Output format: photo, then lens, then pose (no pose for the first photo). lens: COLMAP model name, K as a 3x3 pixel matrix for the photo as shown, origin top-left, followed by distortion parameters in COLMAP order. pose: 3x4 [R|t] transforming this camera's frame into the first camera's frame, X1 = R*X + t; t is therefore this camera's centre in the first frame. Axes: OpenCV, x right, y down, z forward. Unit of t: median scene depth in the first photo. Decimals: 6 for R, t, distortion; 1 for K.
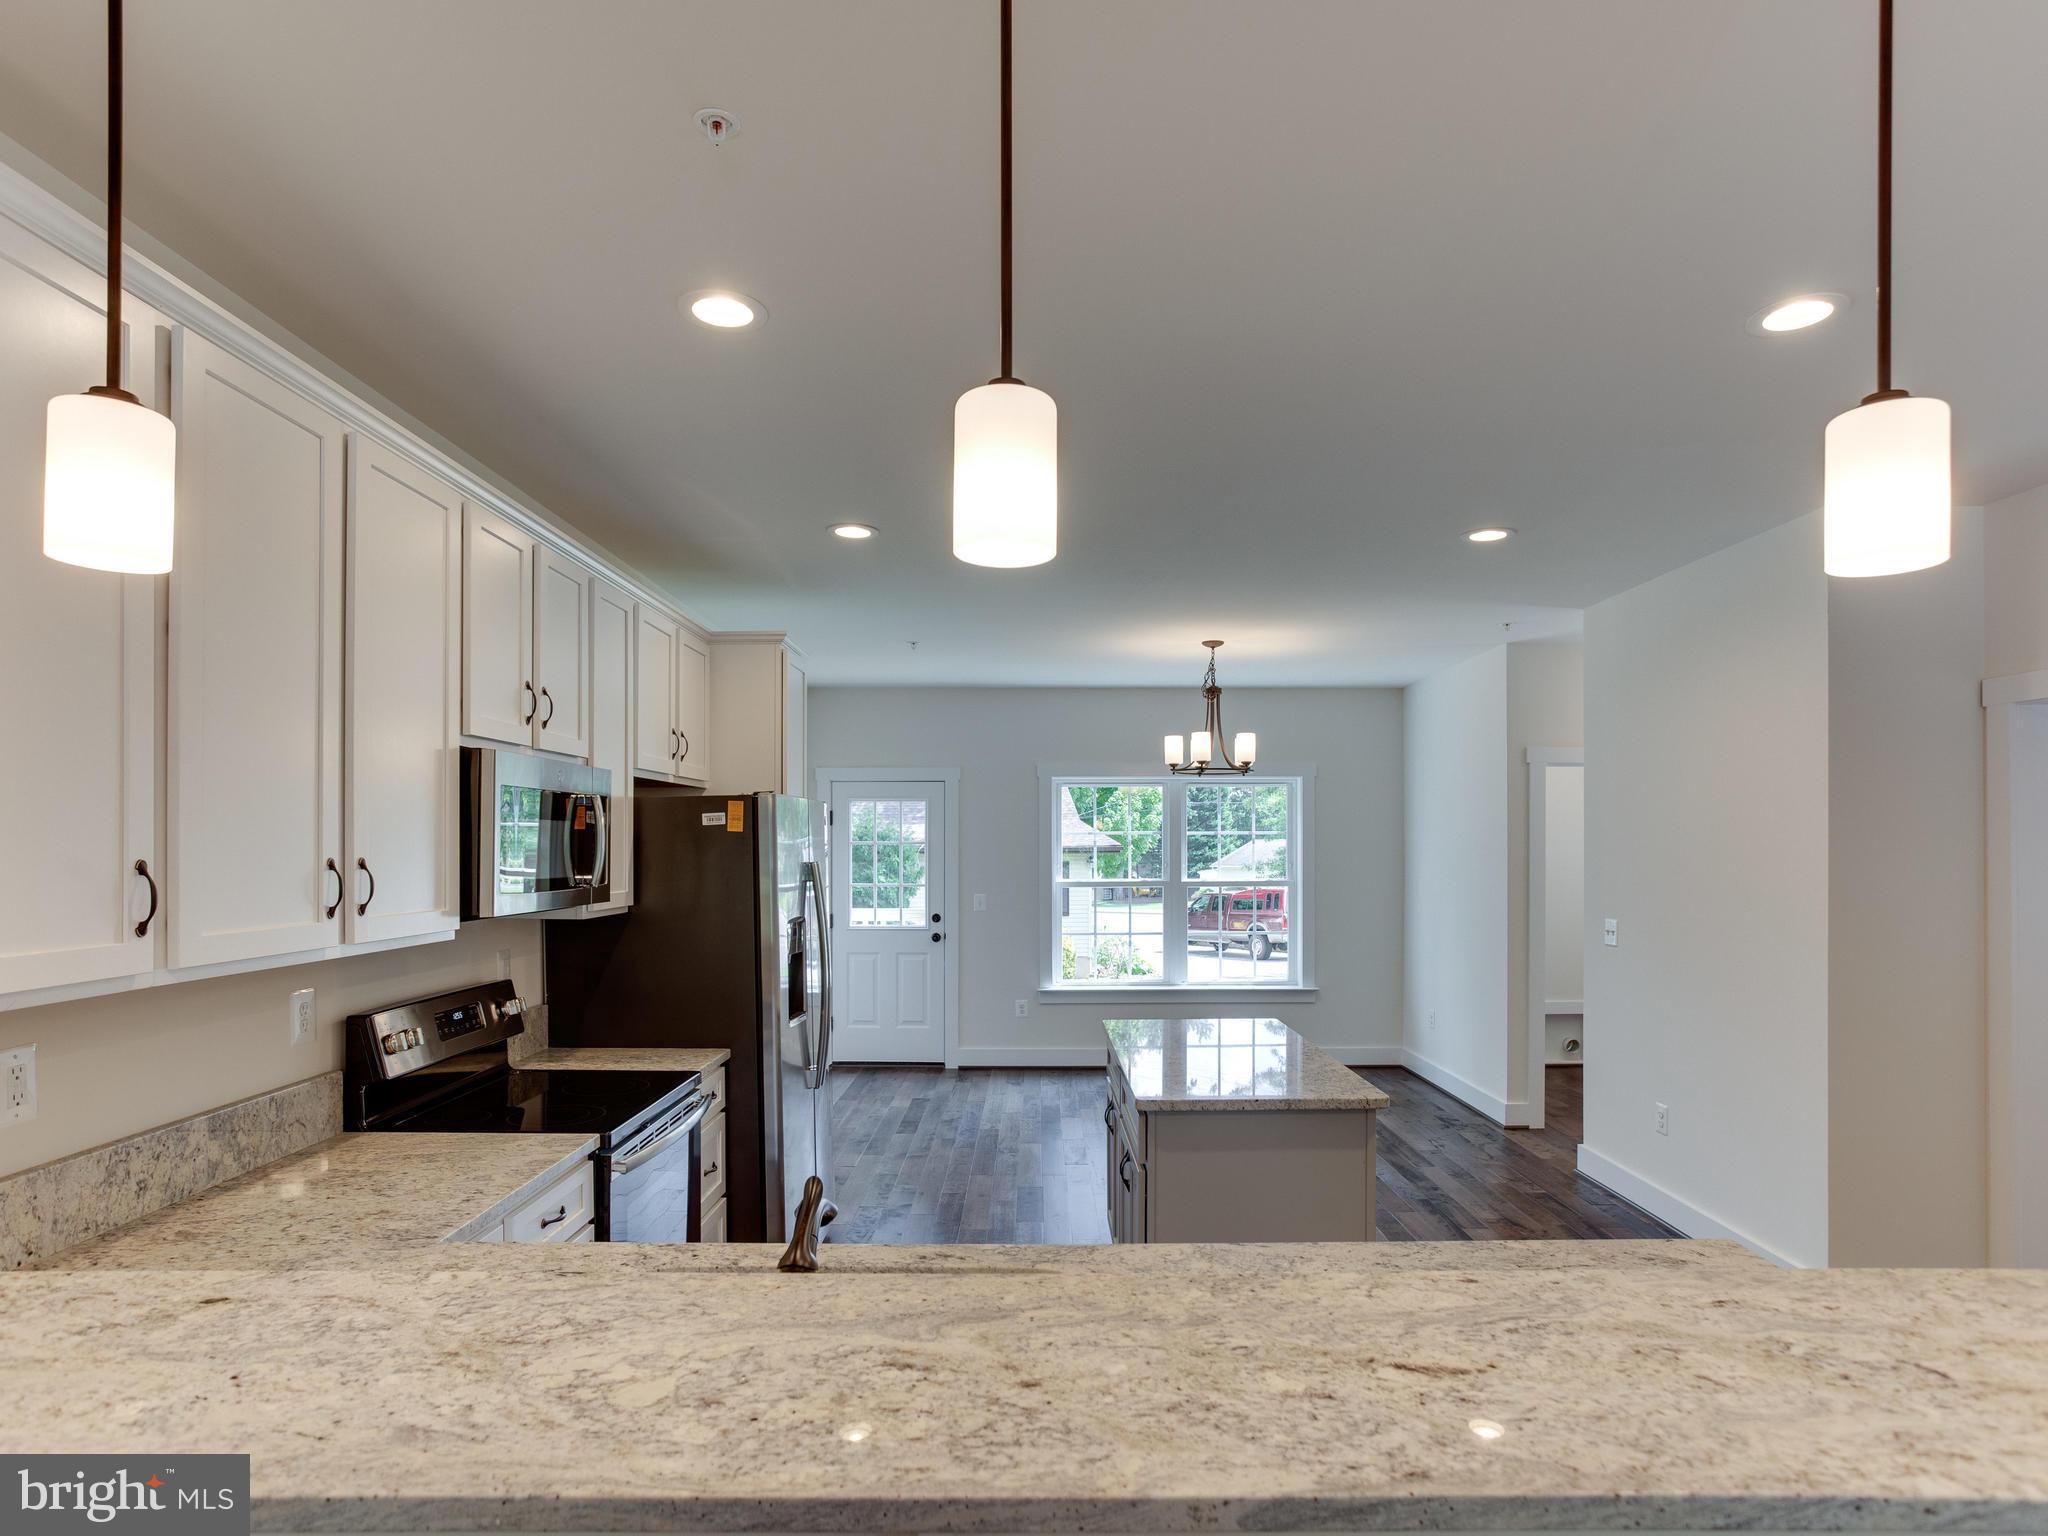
lens RADIAL K [[1144.5, 0, 1024.4], [0, 1144.5, 844.7], [0, 0, 1]] dist [-0.048625, 0.029952]
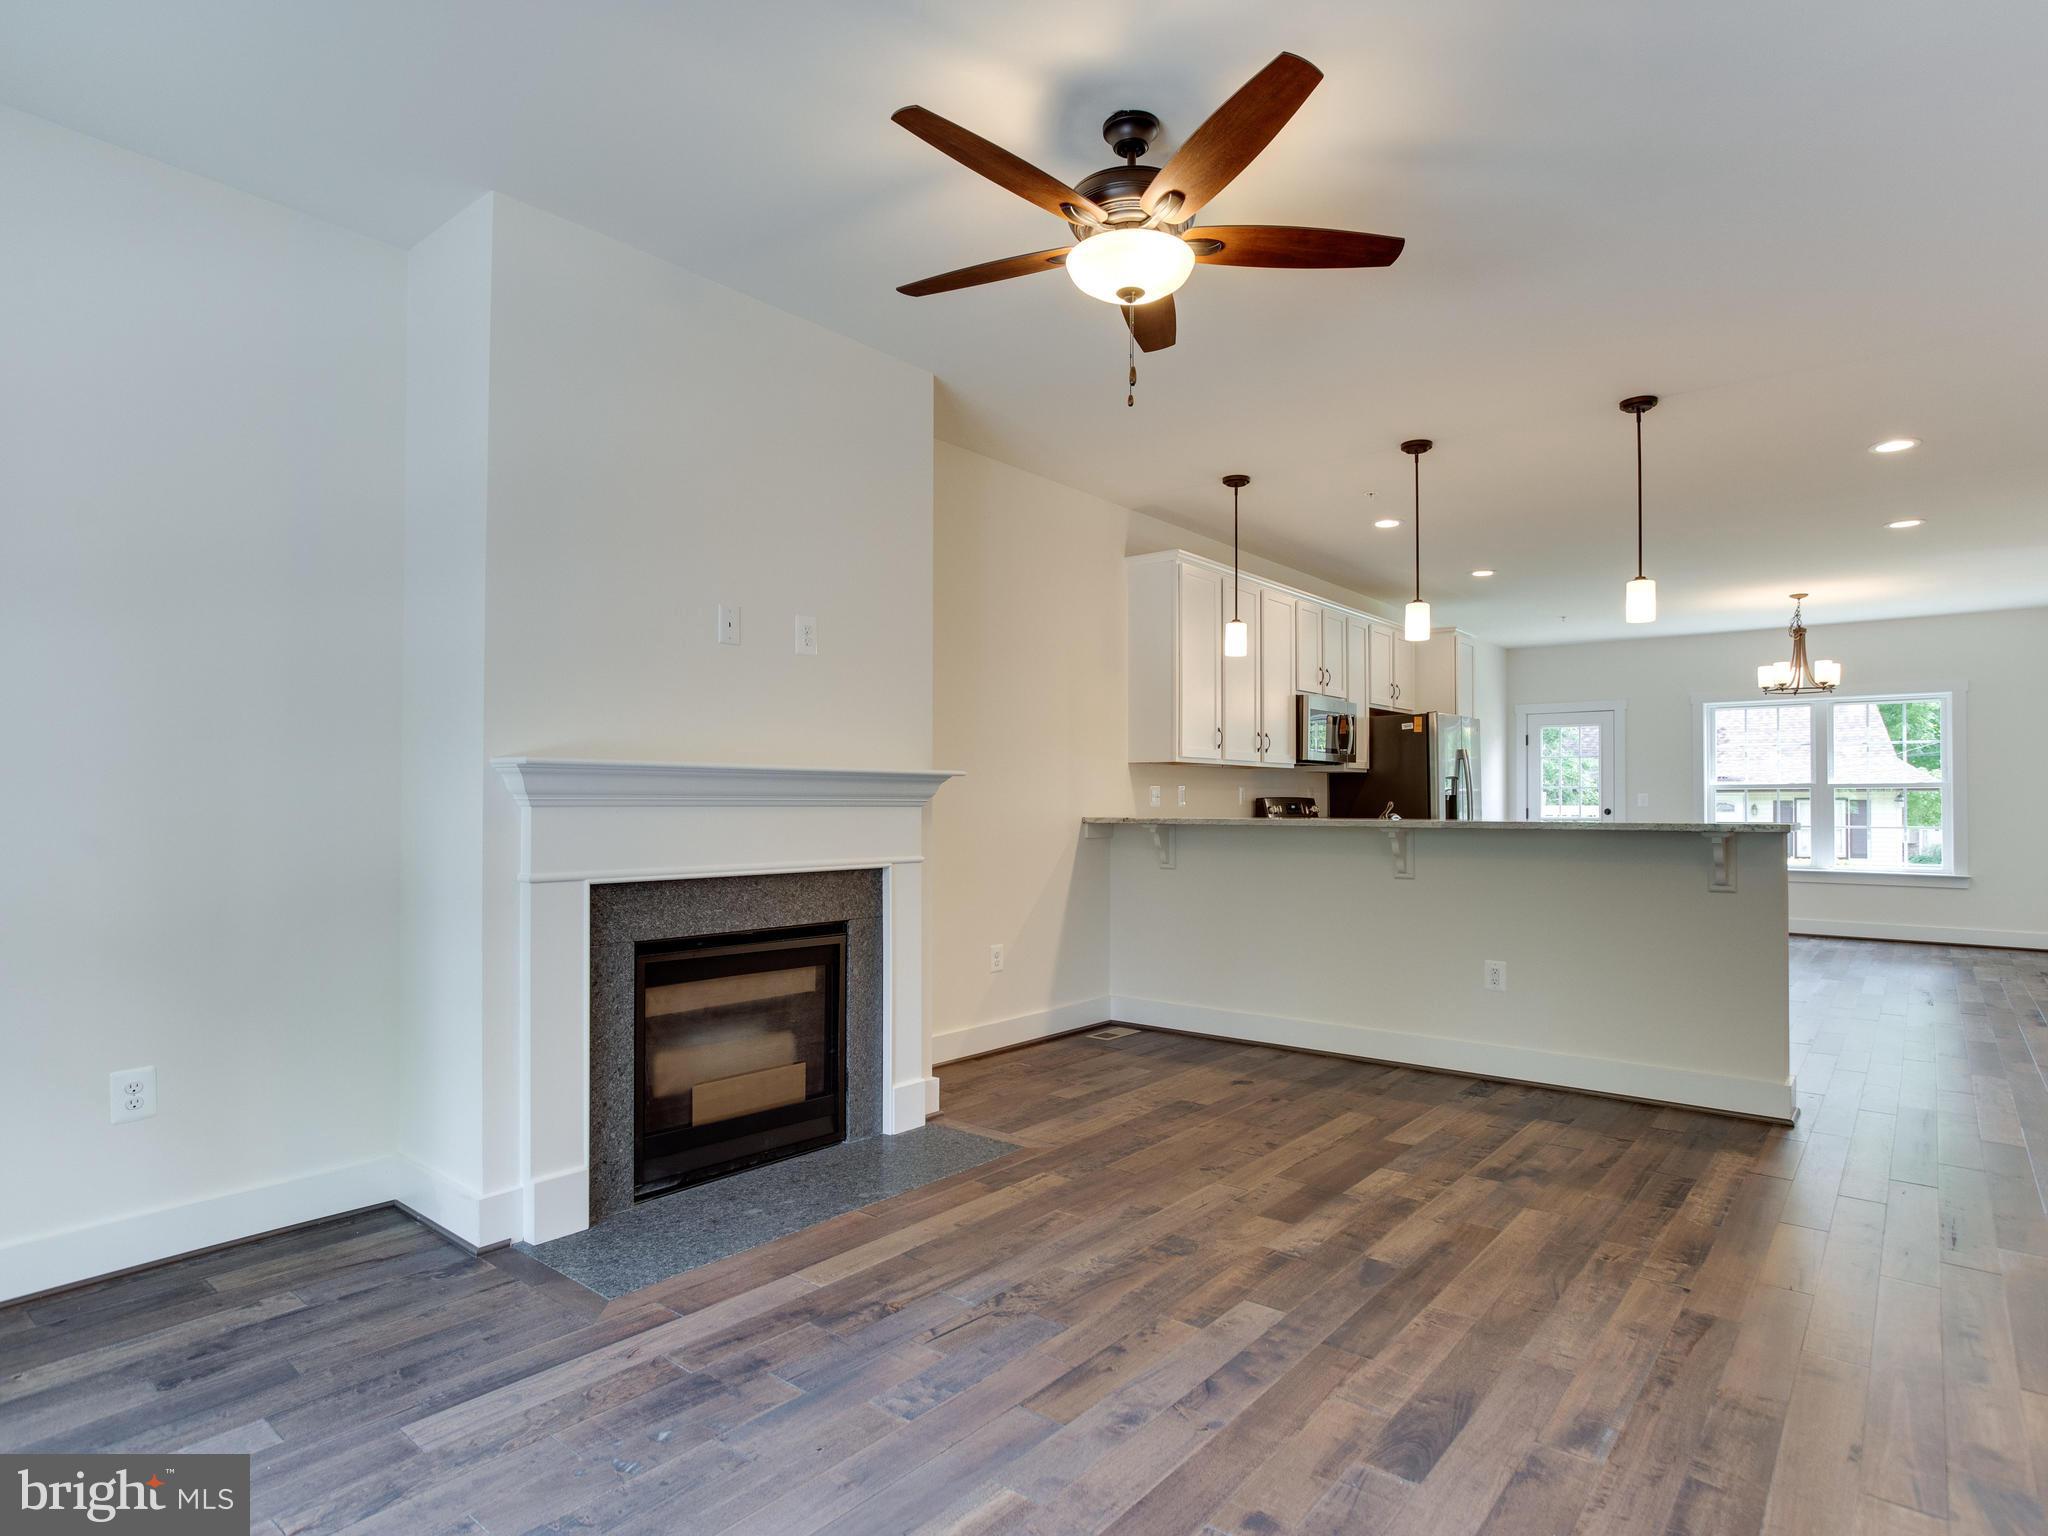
lens RADIAL K [[1144.5, 0, 1020.1], [0, 1144.5, 785.5], [0, 0, 1]] dist [-0.048625, 0.029952]
pose [[0.784401, -0.007572, -0.620208, 0.364281], [-0.000930, 0.999910, -0.013383, 0.091051], [0.620253, 0.011075, 0.784323, -0.838015]]
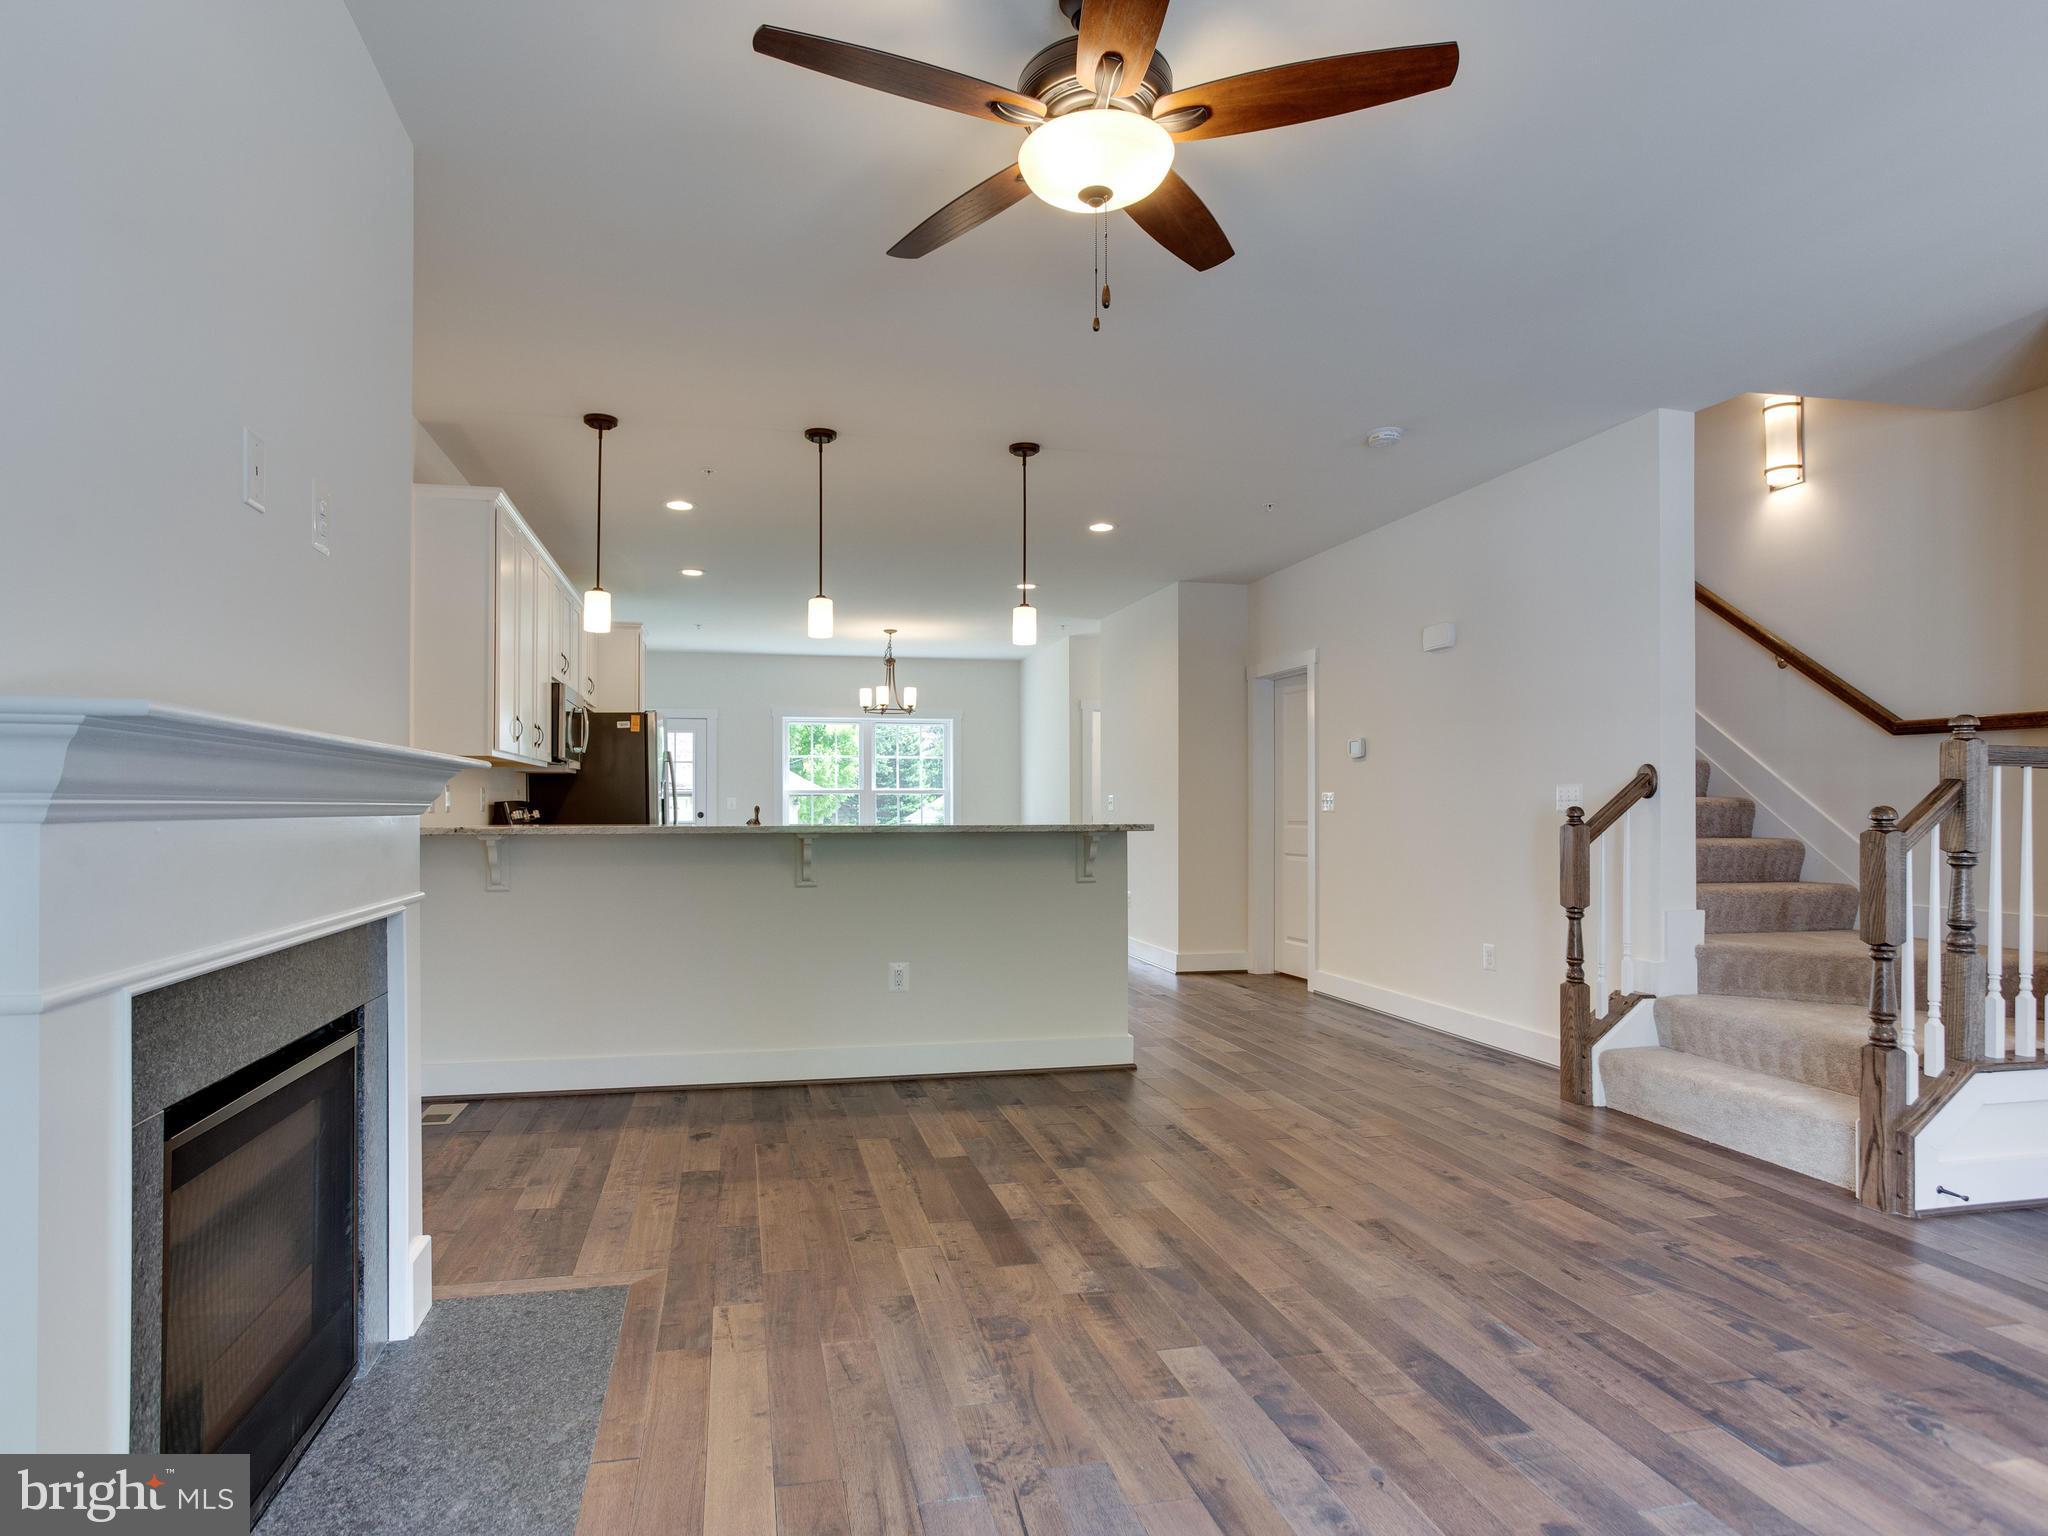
lens RADIAL K [[1144.5, 0, 996.3], [0, 1144.5, 797.3], [0, 0, 1]] dist [-0.048625, 0.029952]
pose [[0.971379, -0.000680, 0.237533, -0.097058], [0.002181, 0.999979, -0.006057, 0.090811], [-0.237524, 0.006402, 0.971360, -0.807321]]
